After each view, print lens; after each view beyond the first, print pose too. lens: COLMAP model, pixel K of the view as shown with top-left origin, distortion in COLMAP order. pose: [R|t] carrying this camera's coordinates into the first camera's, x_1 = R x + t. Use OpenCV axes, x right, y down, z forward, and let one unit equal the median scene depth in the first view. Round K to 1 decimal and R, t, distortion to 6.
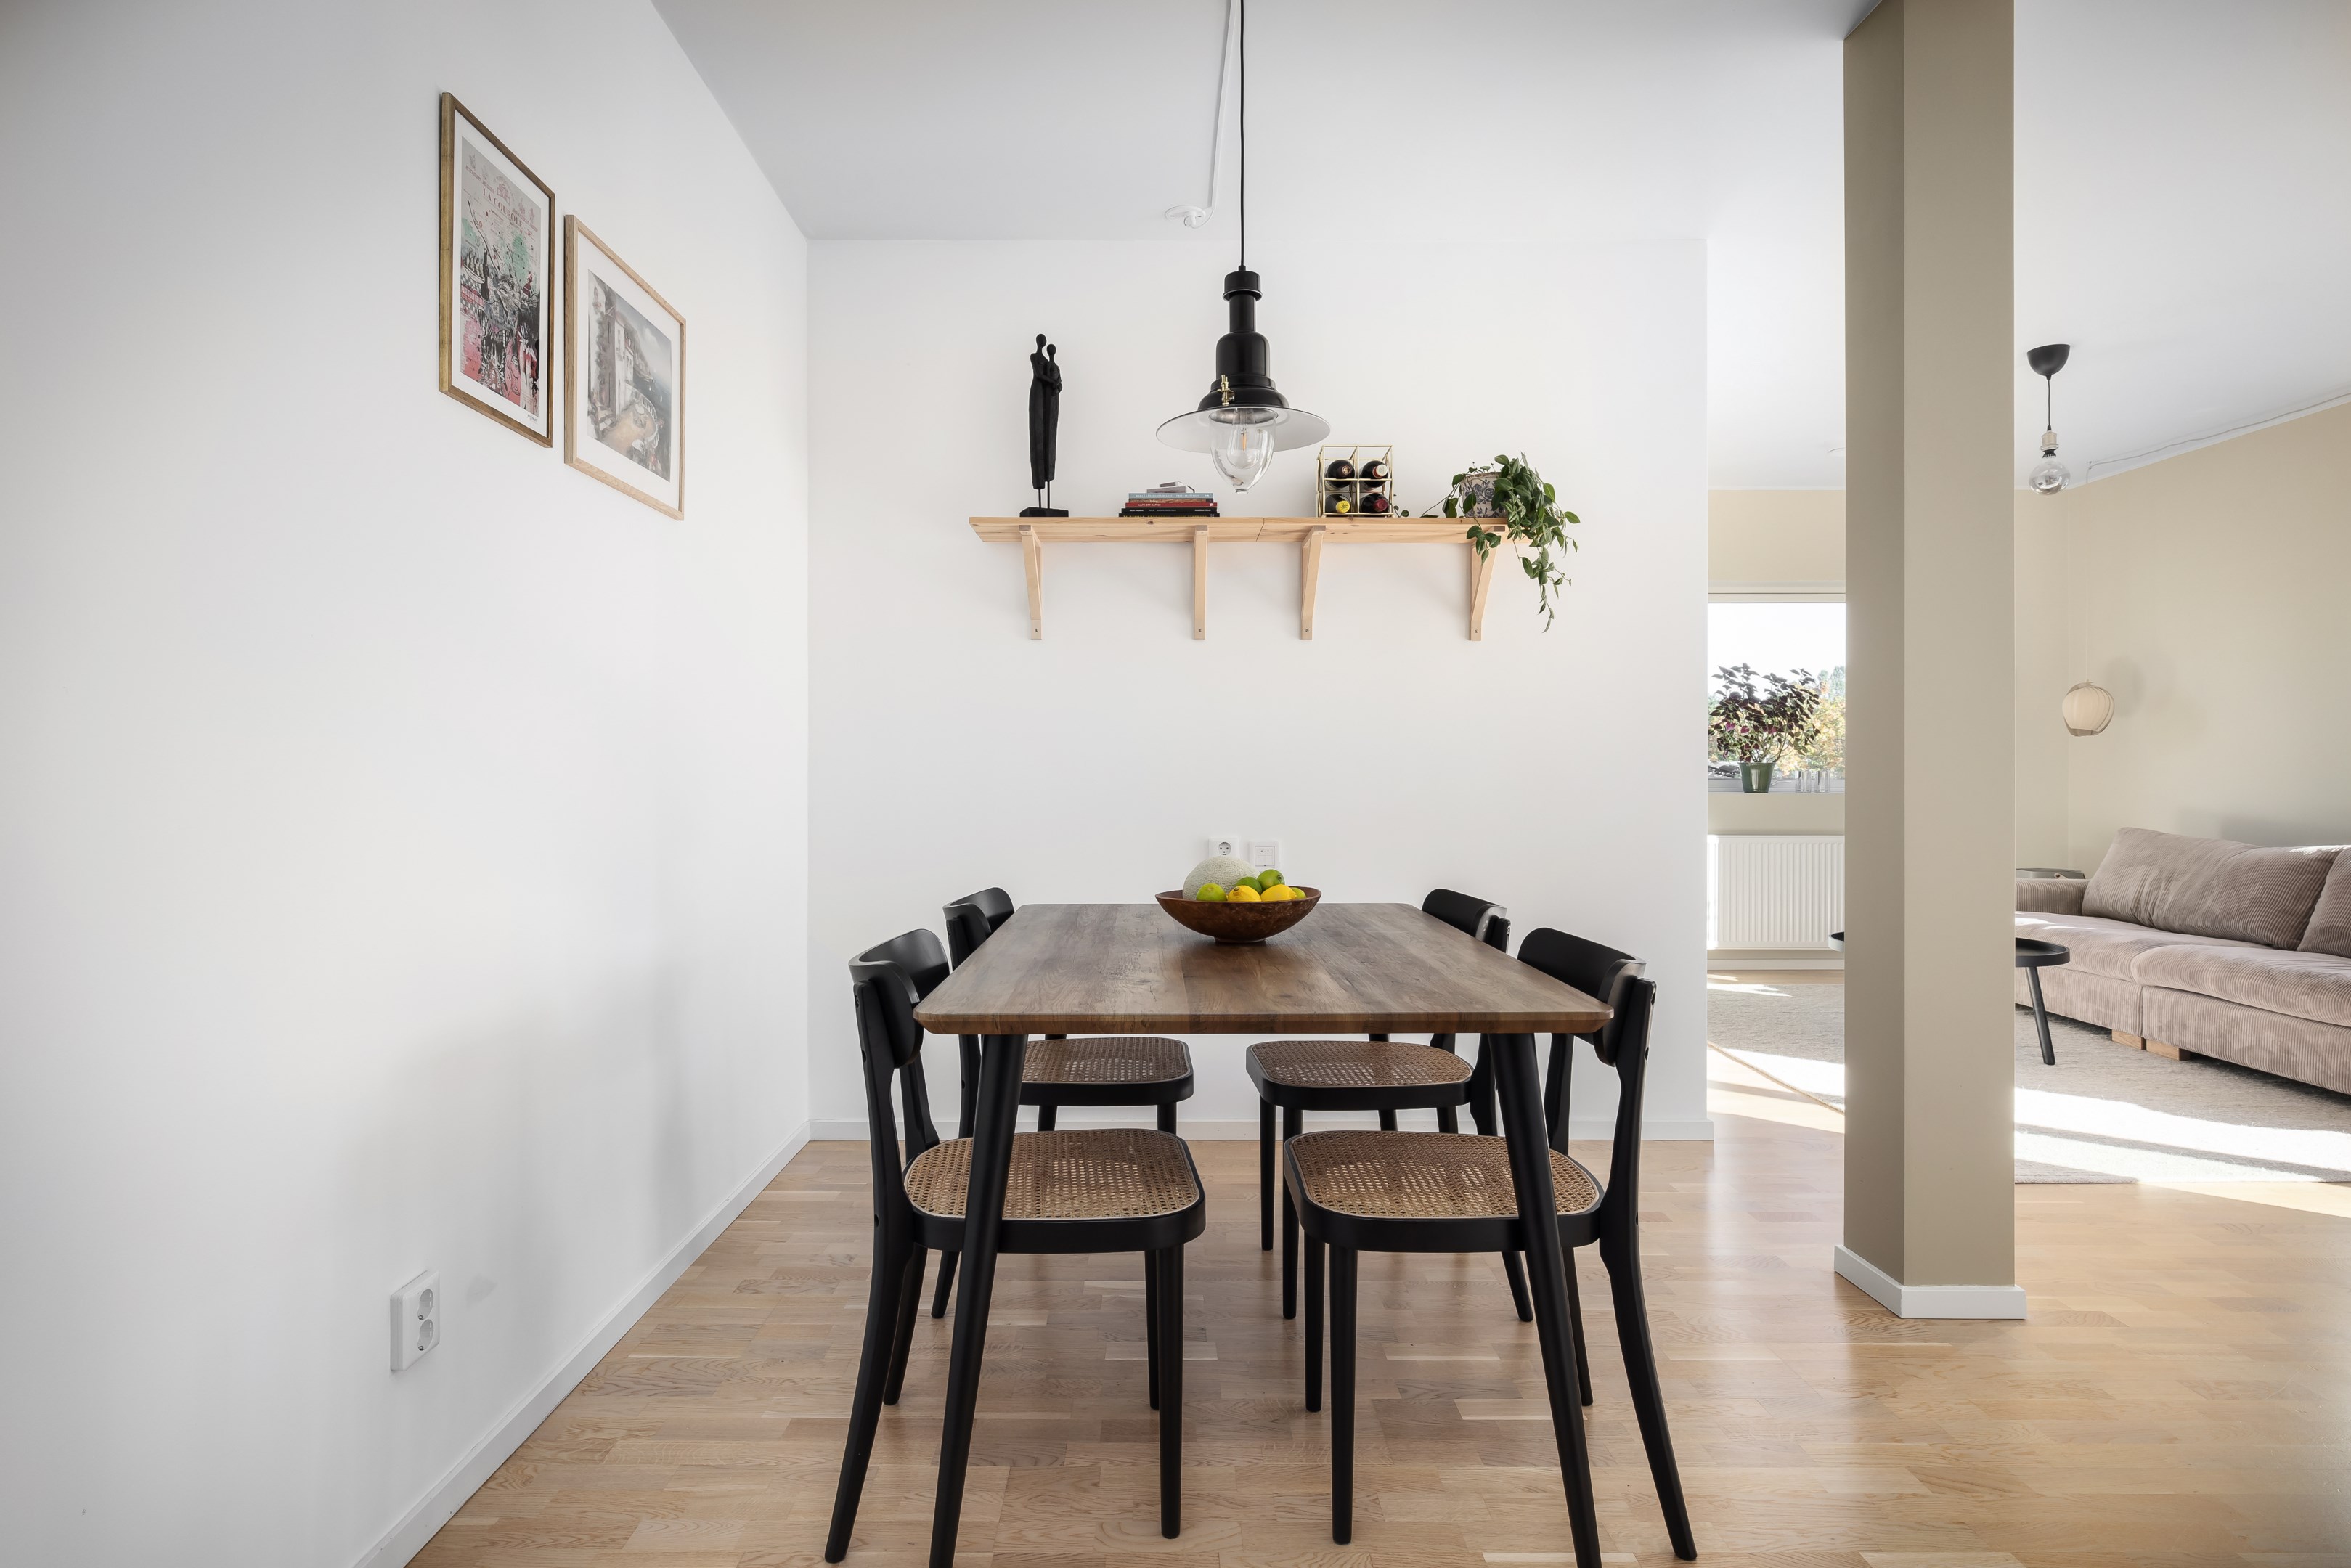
lens RADIAL K [[1310.3, 0, 1139.9], [0, 1310.3, 772.5], [0, 0, 1]] dist [-0.002671, -0.000879]
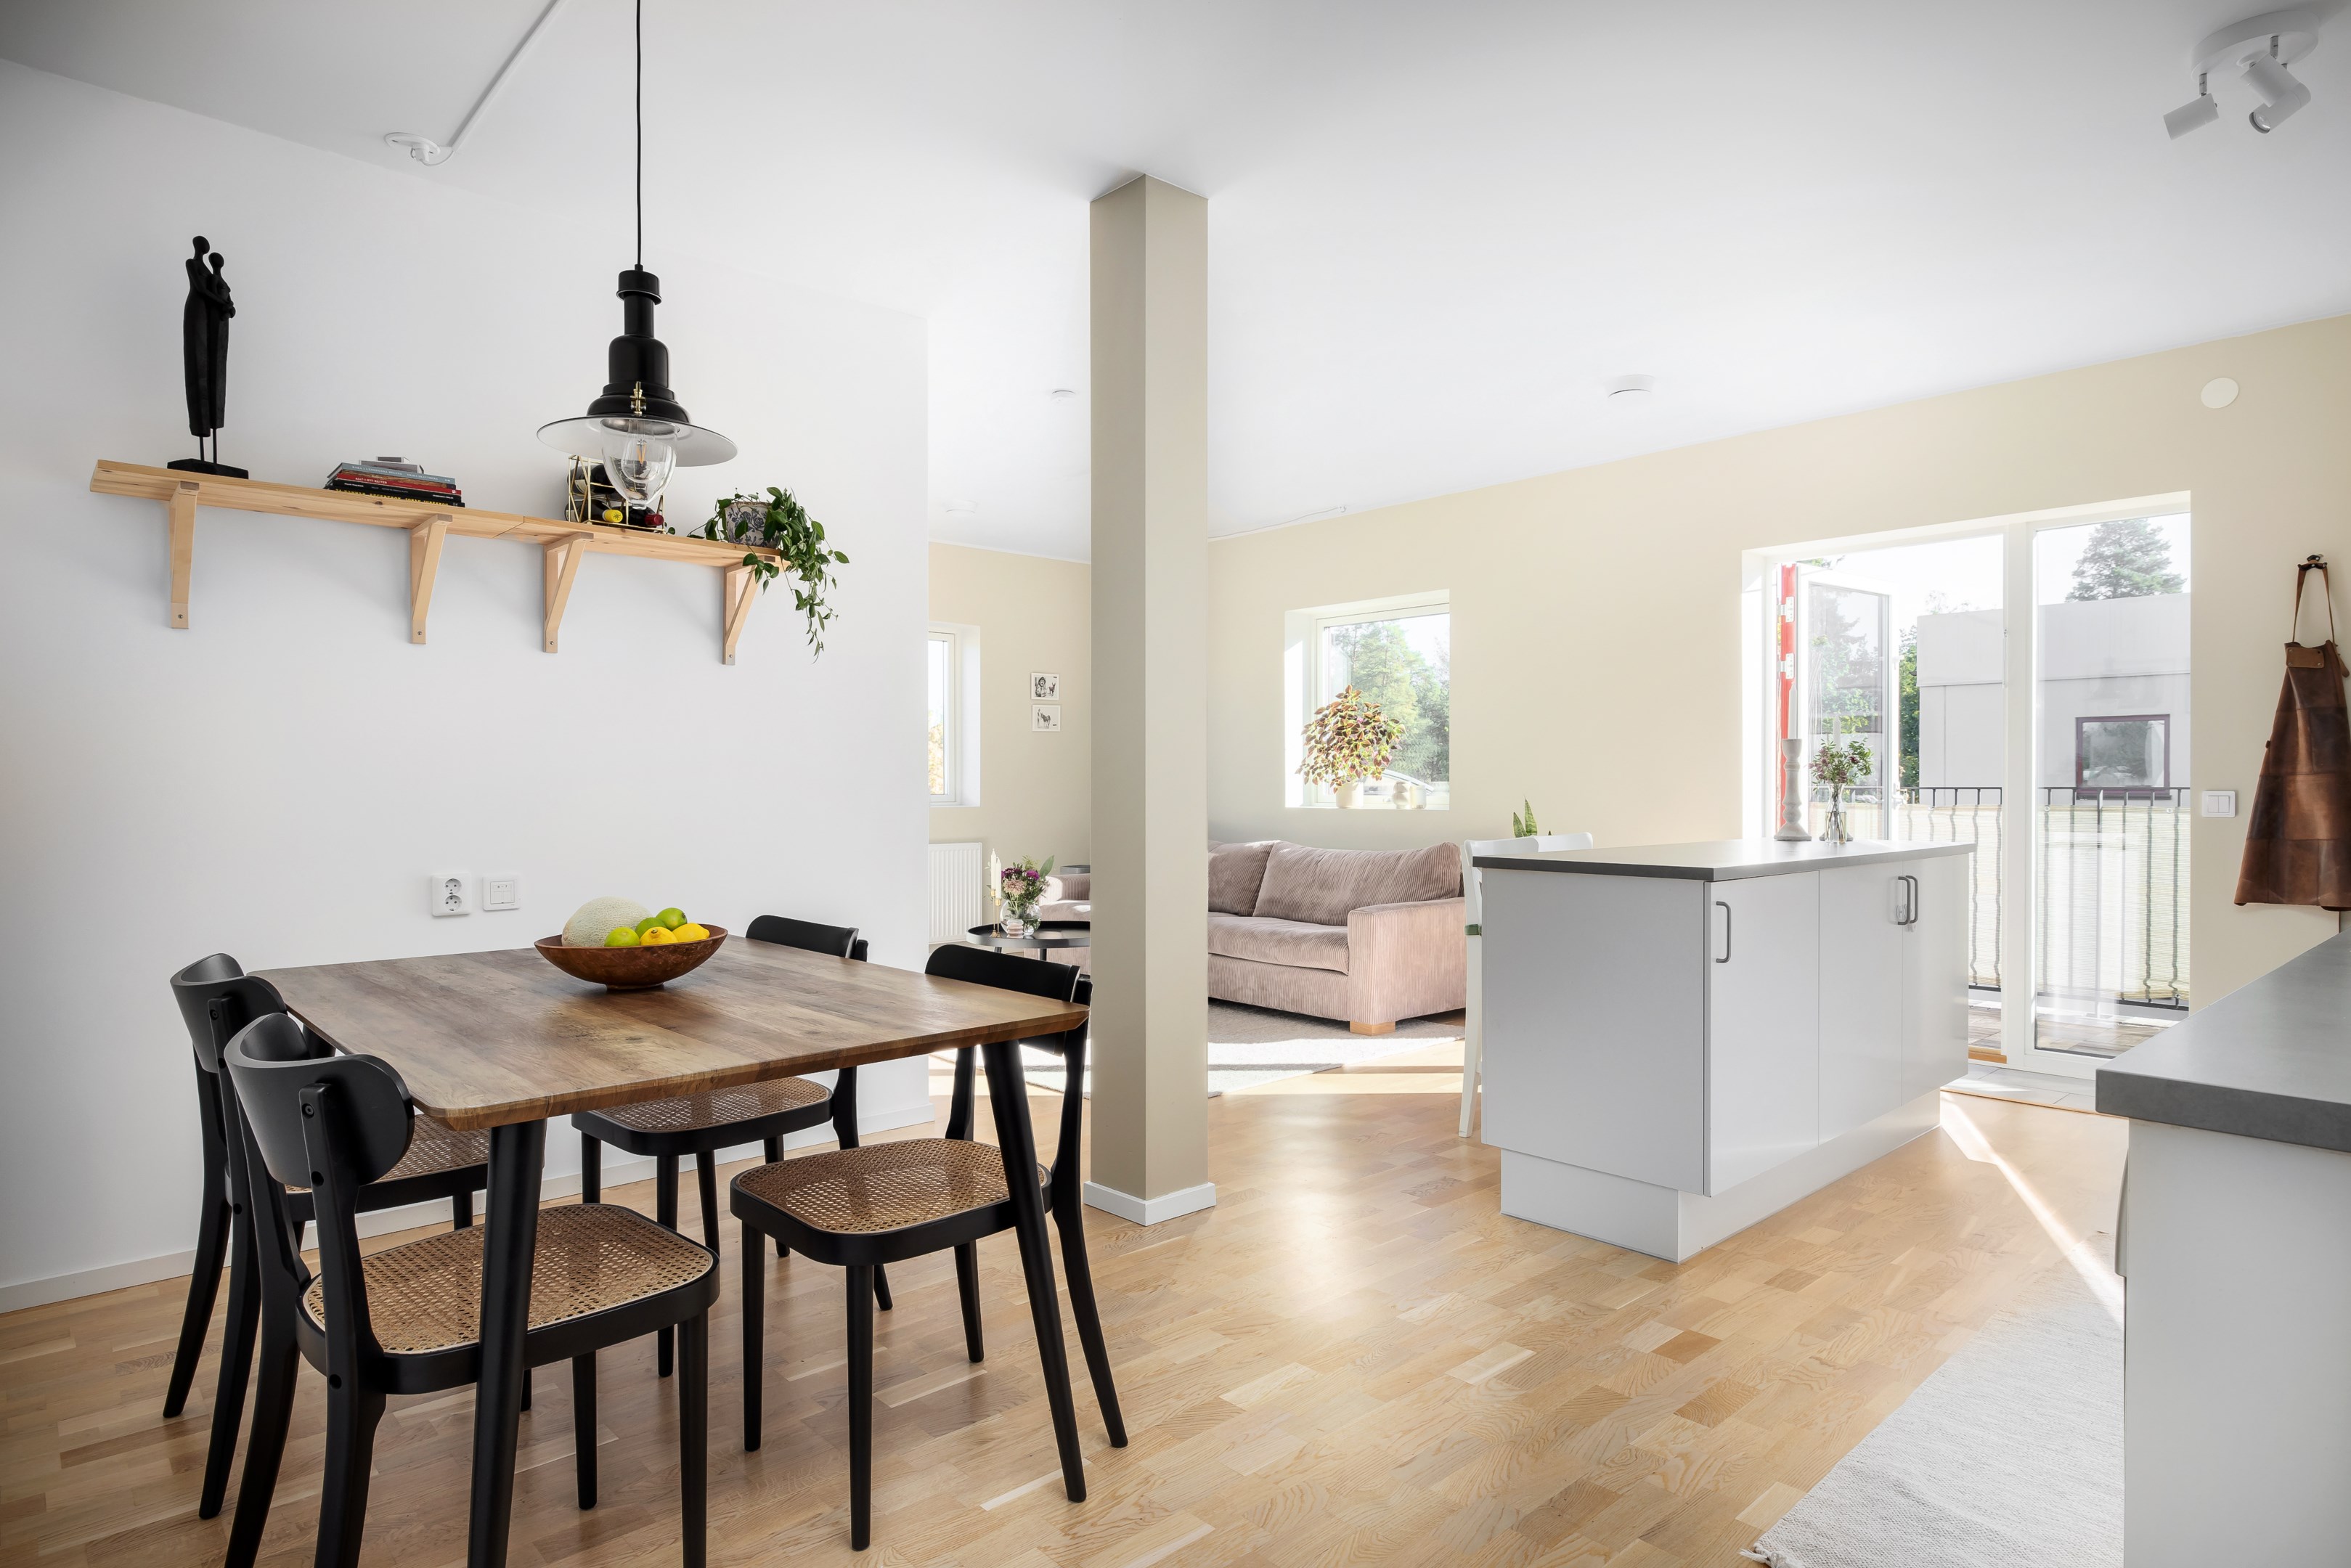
lens RADIAL K [[1310.3, 0, 1194.4], [0, 1310.3, 794.4], [0, 0, 1]] dist [-0.002671, -0.000879]
pose [[0.720942, -0.006855, 0.692962, -0.183129], [0.000771, 0.999958, 0.009091, -0.010996], [-0.692995, -0.006020, 0.720917, 0.032268]]
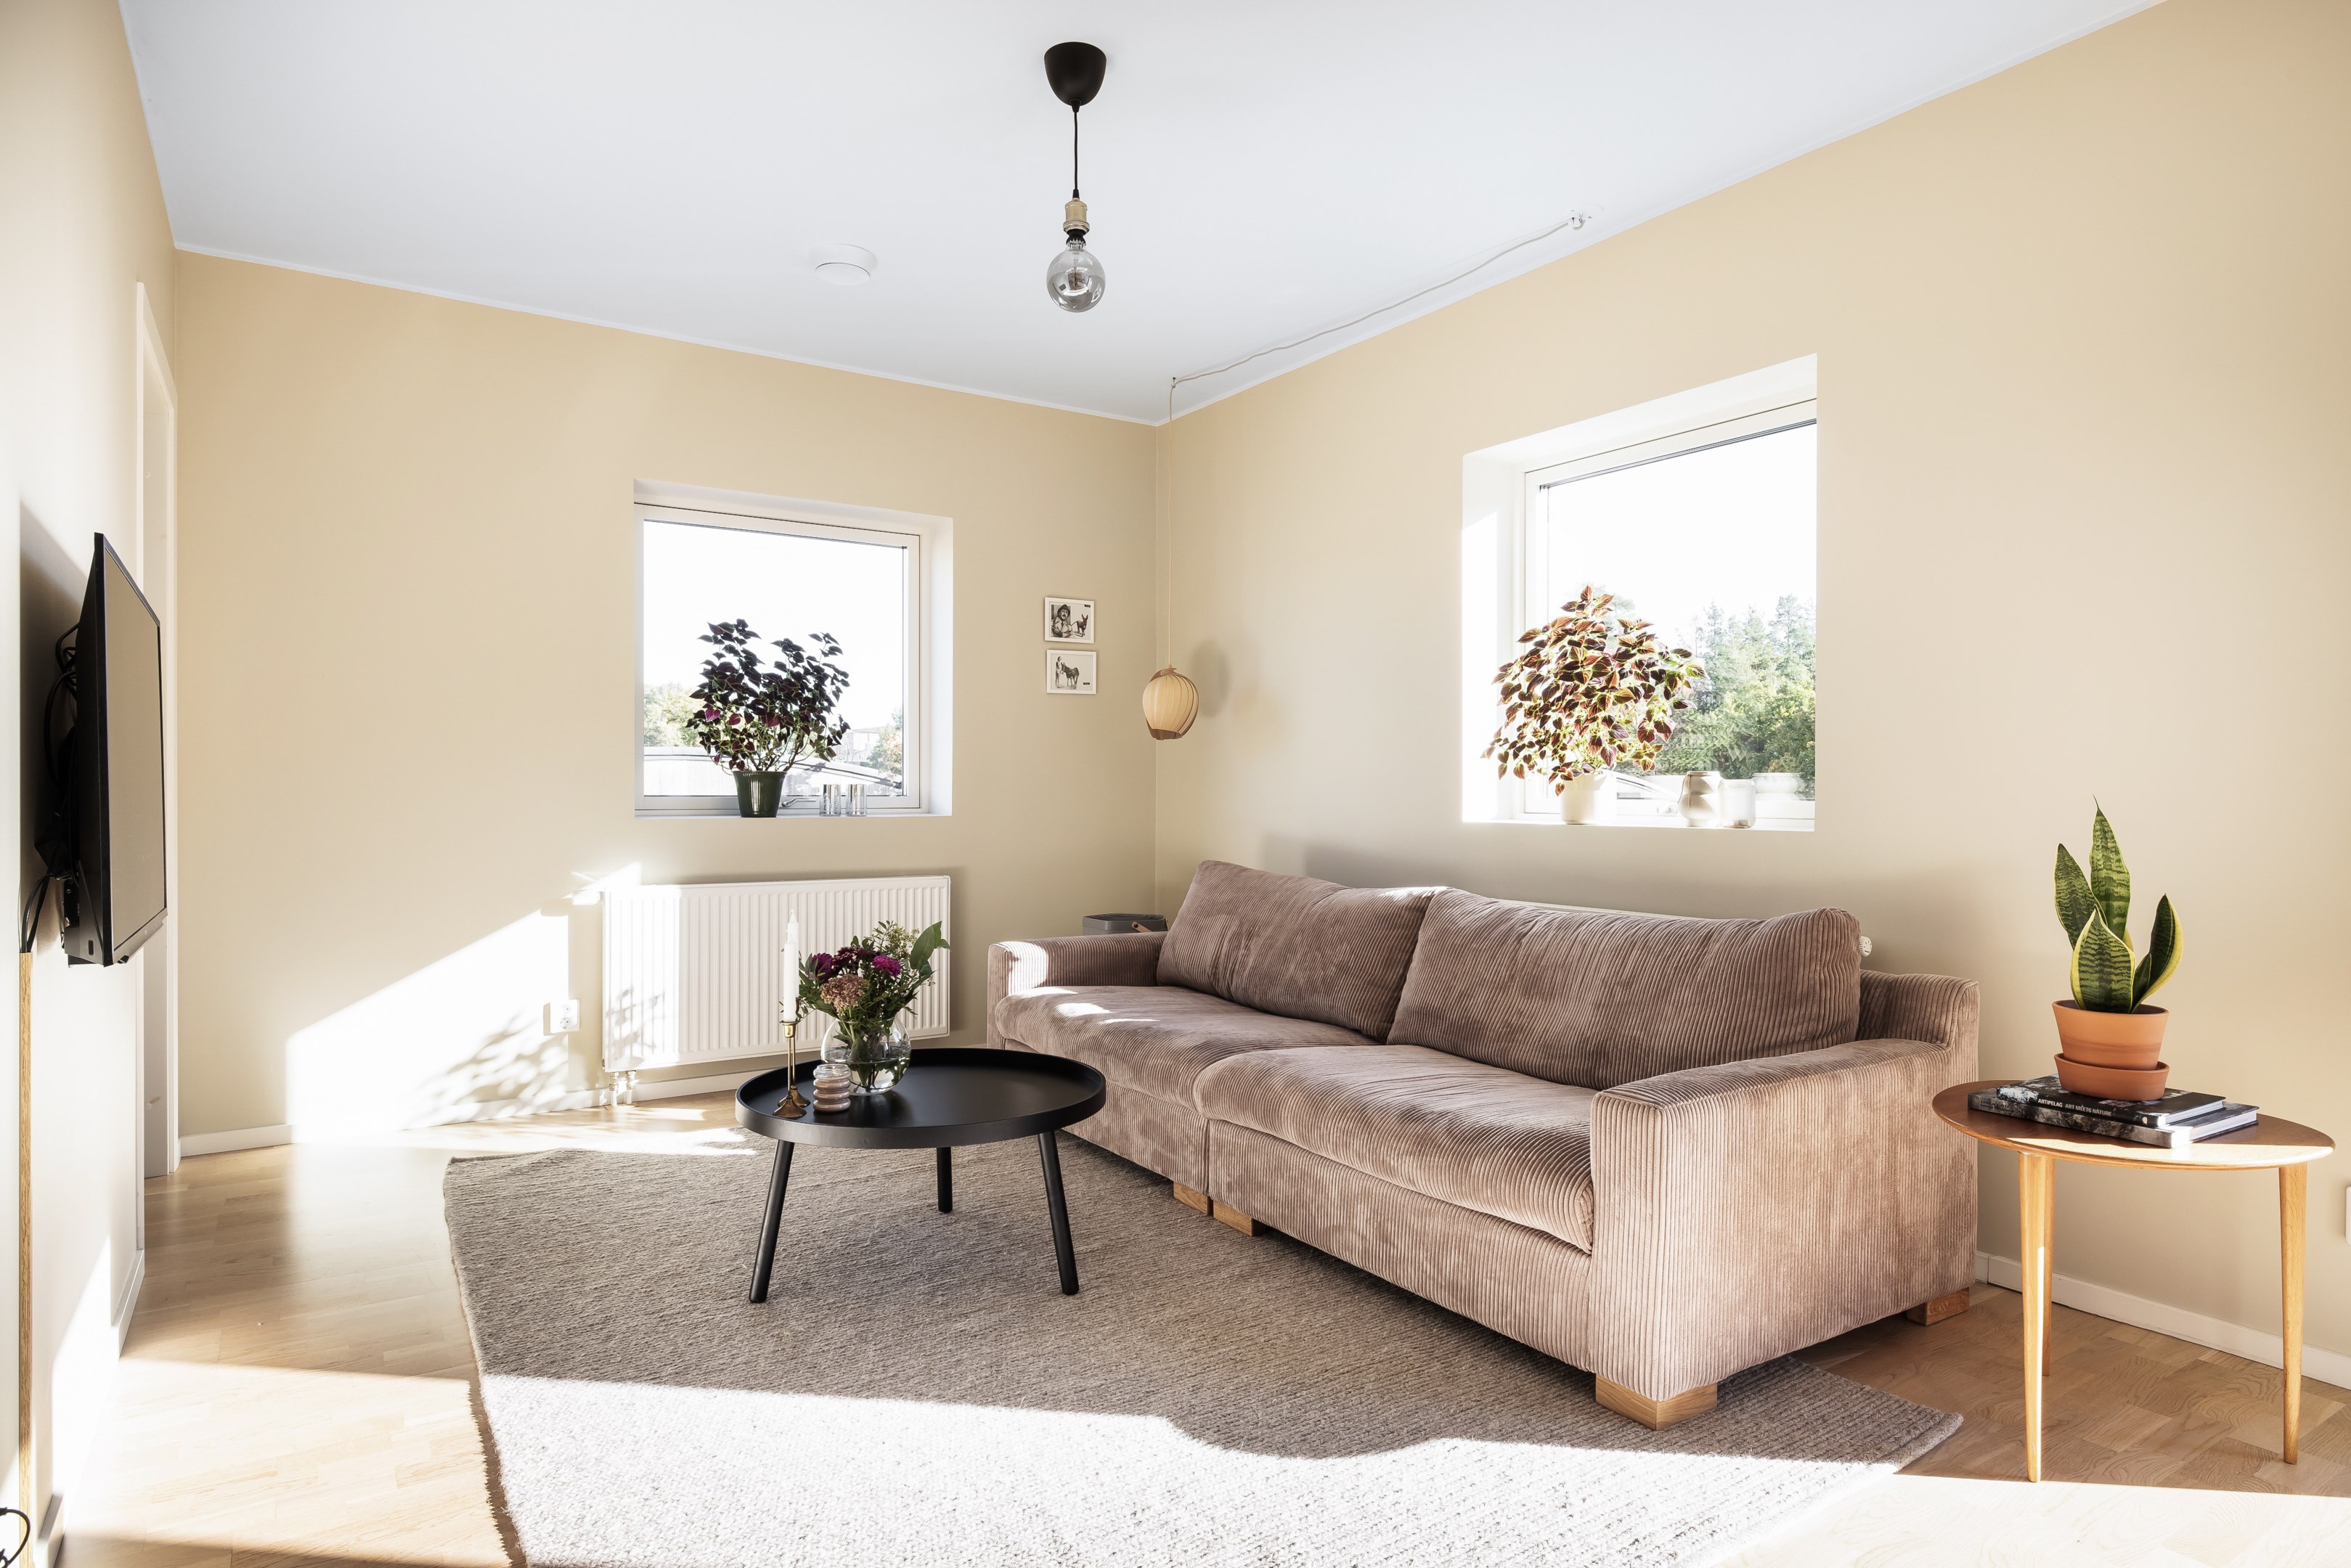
lens RADIAL K [[1310.3, 0, 1161.4], [0, 1310.3, 791.9], [0, 0, 1]] dist [-0.002671, -0.000879]
pose [[0.837825, 0.001605, 0.545937, 0.517534], [-0.003321, 0.999992, 0.002157, 0.001527], [-0.545929, -0.003621, 0.837824, 0.619844]]
